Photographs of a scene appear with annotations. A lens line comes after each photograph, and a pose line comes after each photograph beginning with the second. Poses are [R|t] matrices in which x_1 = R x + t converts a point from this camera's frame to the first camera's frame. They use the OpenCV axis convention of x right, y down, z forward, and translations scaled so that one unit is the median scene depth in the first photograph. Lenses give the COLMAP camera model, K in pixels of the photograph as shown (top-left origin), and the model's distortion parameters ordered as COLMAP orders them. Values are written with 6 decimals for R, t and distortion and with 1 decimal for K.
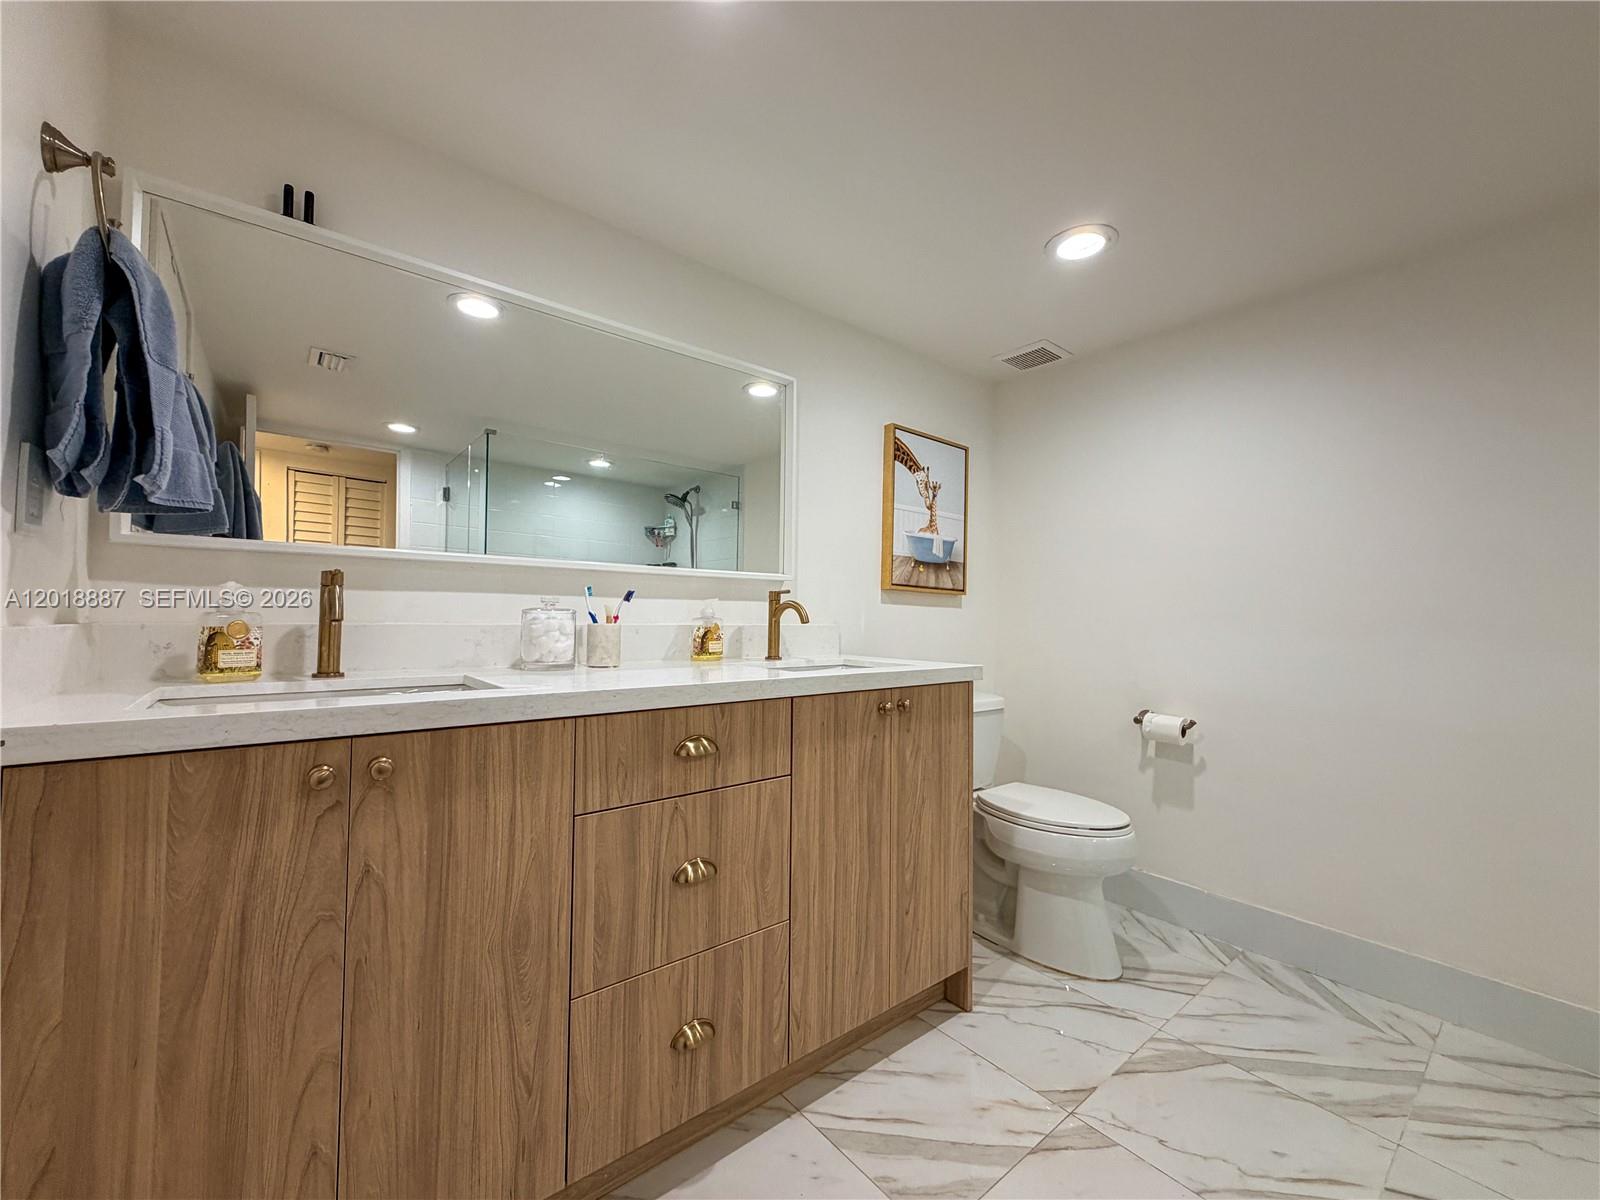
lens RADIAL K [[636.7, 0, 798.0], [0, 636.7, 601.0], [0, 0, 1]] dist [0.000944, 0.000357]
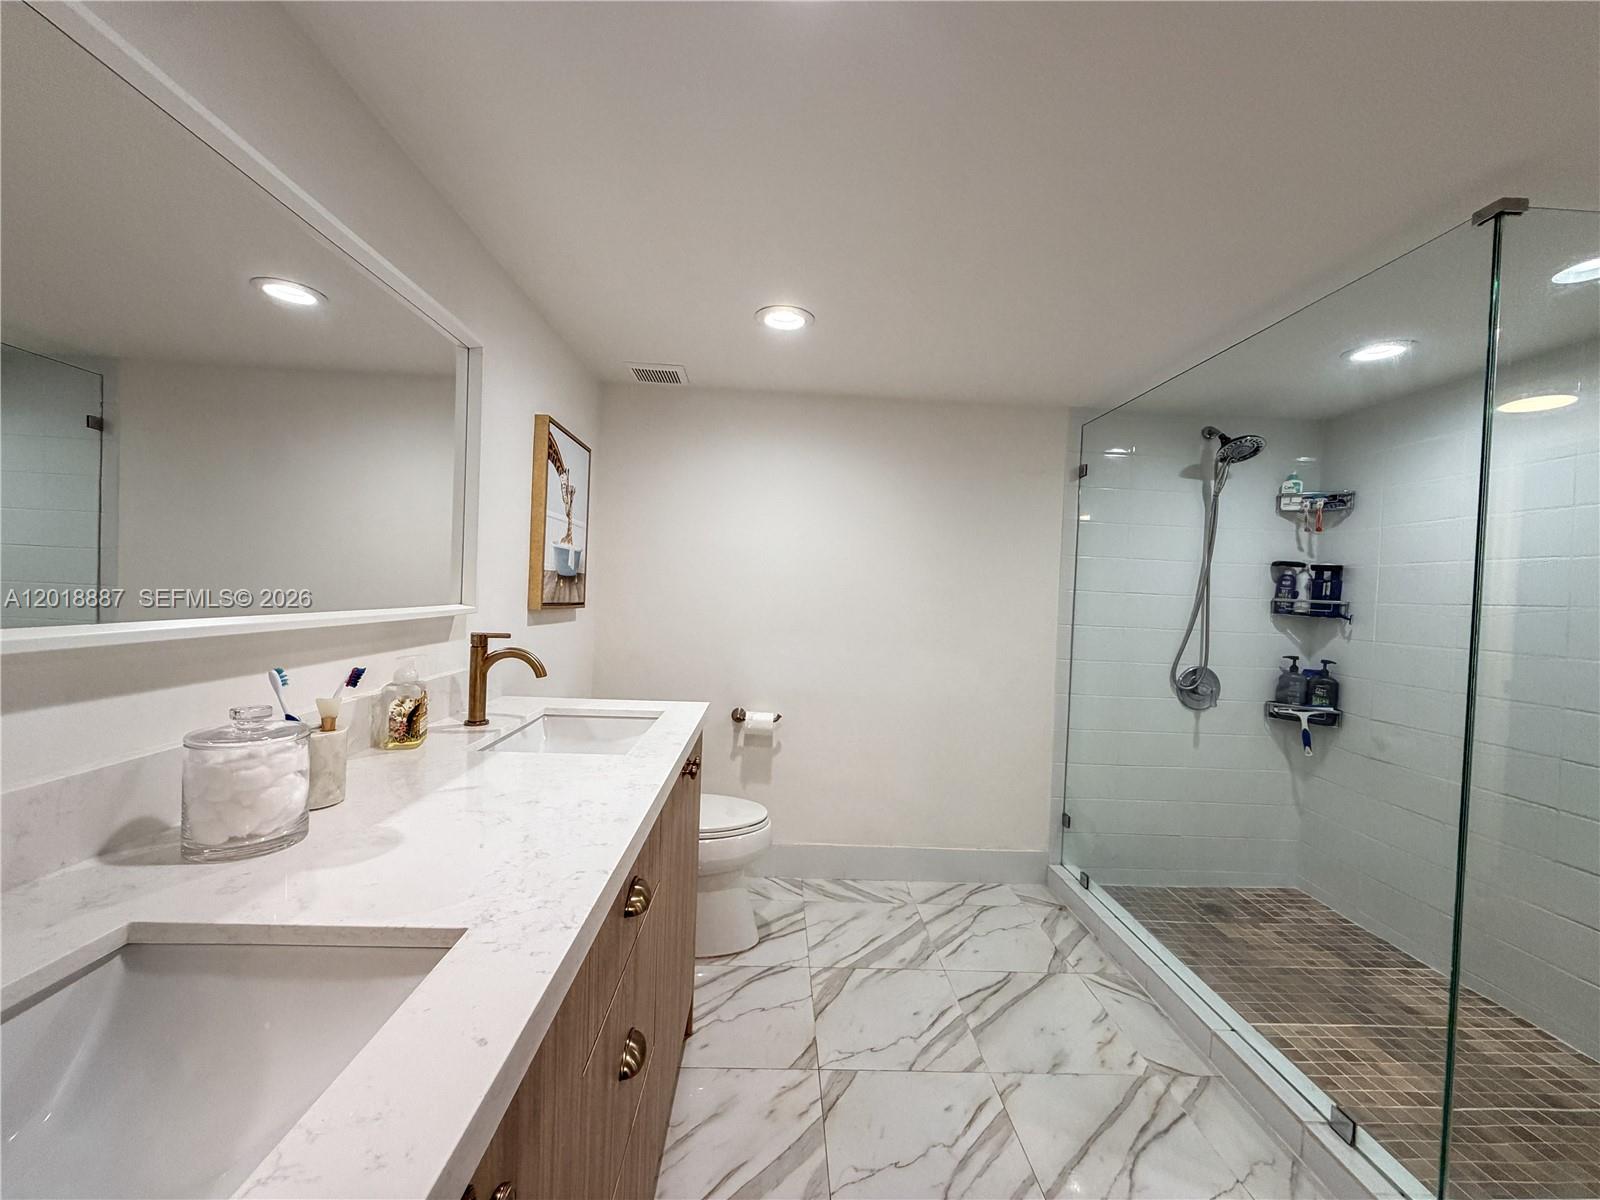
lens RADIAL K [[636.7, 0, 798.0], [0, 636.7, 601.0], [0, 0, 1]] dist [0.000944, 0.000357]
pose [[0.602916, -0.003663, 0.797796, -0.424566], [-0.052953, 0.997601, 0.044598, -0.111477], [-0.796046, -0.069134, 0.601275, 0.262479]]
